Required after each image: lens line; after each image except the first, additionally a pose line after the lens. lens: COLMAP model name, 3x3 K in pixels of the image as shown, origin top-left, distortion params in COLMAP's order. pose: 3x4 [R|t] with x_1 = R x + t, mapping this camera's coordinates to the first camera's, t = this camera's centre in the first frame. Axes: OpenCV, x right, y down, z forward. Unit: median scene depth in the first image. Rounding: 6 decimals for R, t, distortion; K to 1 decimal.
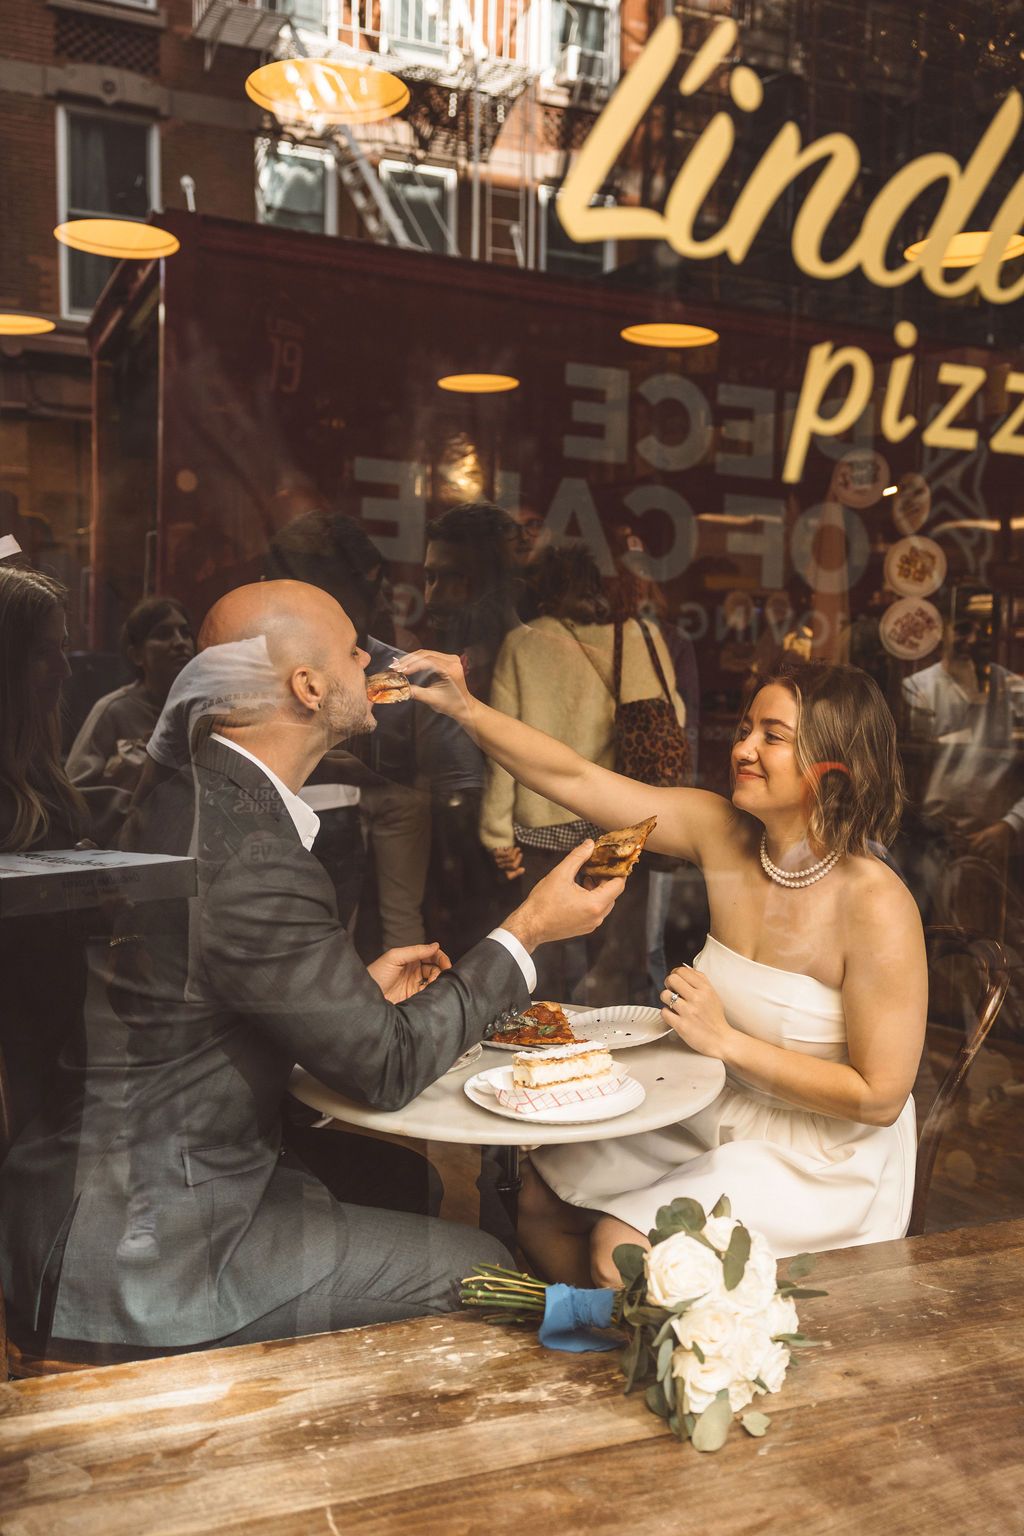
lens RADIAL K [[1409.6, 0, 531.6], [0, 1409.6, 788.3], [0, 0, 1]] dist [0.015453, -0.006098]
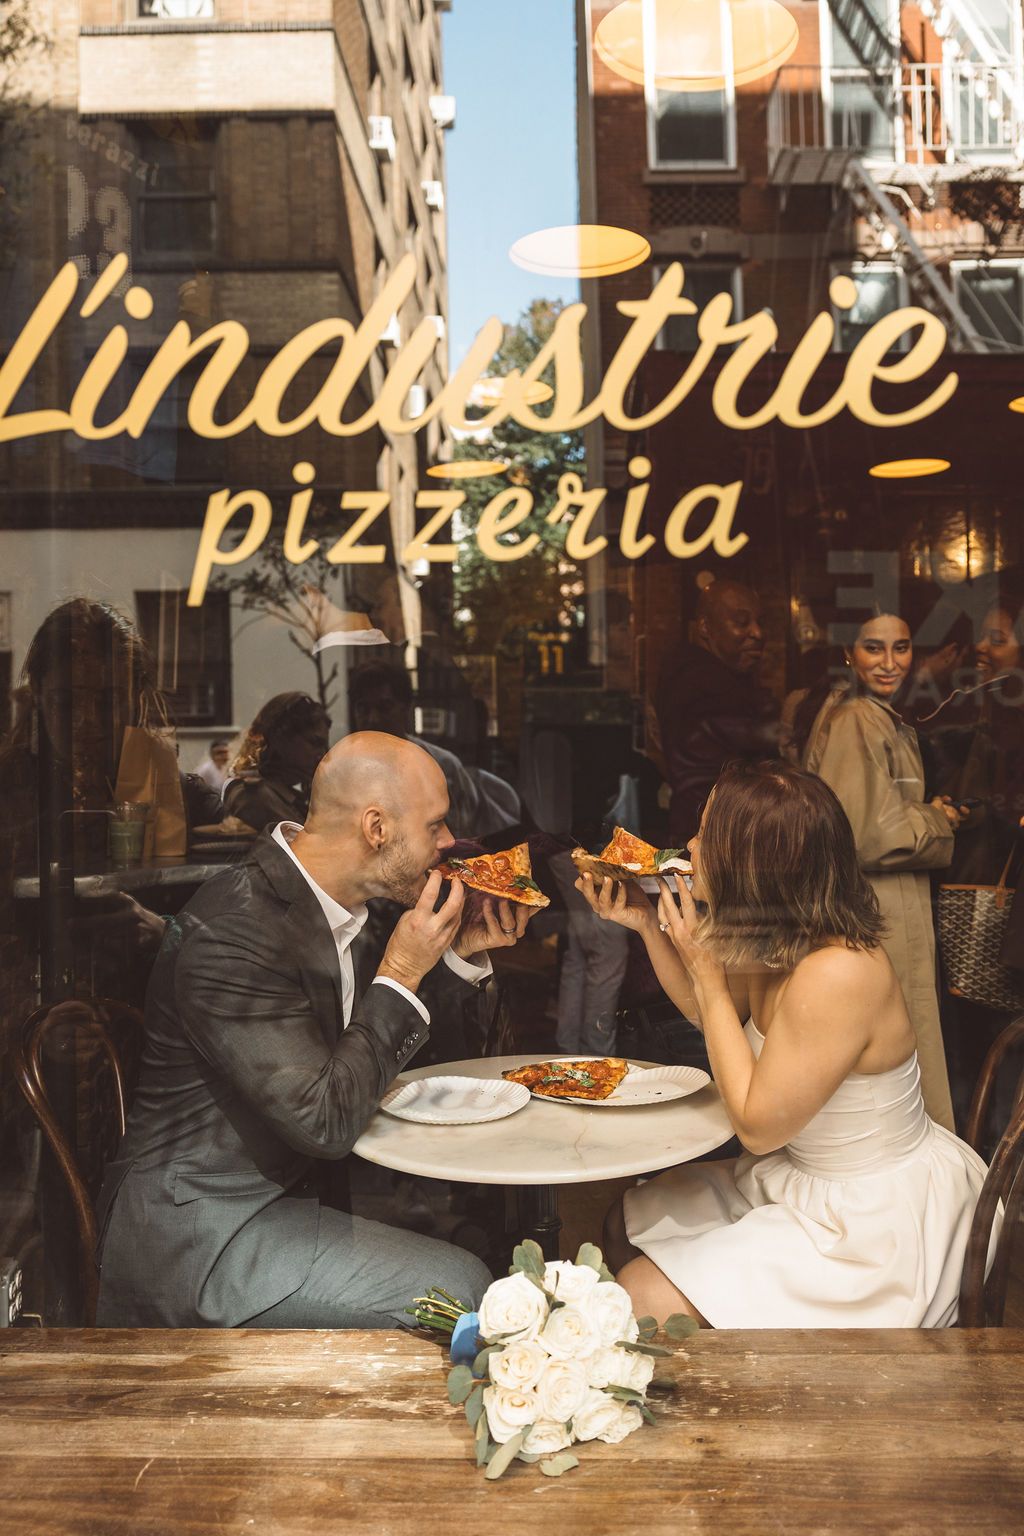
lens RADIAL K [[1326.8, 0, 512.0], [0, 1326.8, 768.0], [0, 0, 1]] dist [-0.001486, 0.006480]
pose [[0.911897, -0.028561, -0.409423, 0.524861], [0.000002, 0.997576, -0.069585, -0.000129], [0.410418, 0.063454, 0.909687, 0.051336]]
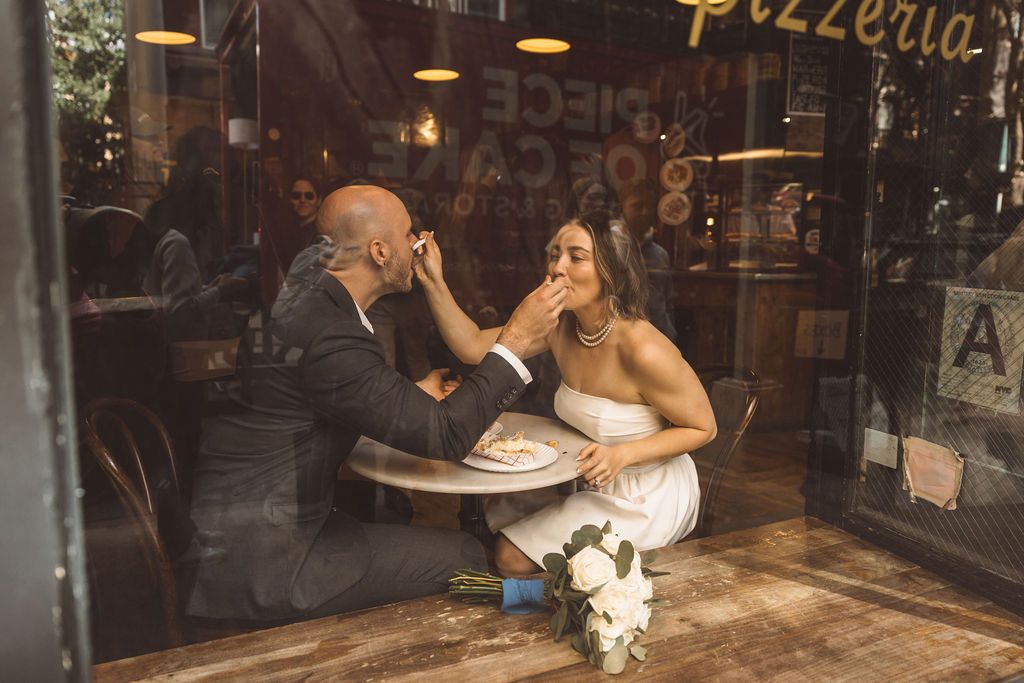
lens RADIAL K [[745.1, 0, 512.0], [0, 745.1, 341.5], [0, 0, 1]] dist [0.002601, 0.003907]
pose [[0.997952, -0.018216, 0.061326, -0.034116], [0.014912, 0.998434, 0.053913, 0.024912], [-0.062212, -0.052888, 0.996661, 0.132387]]
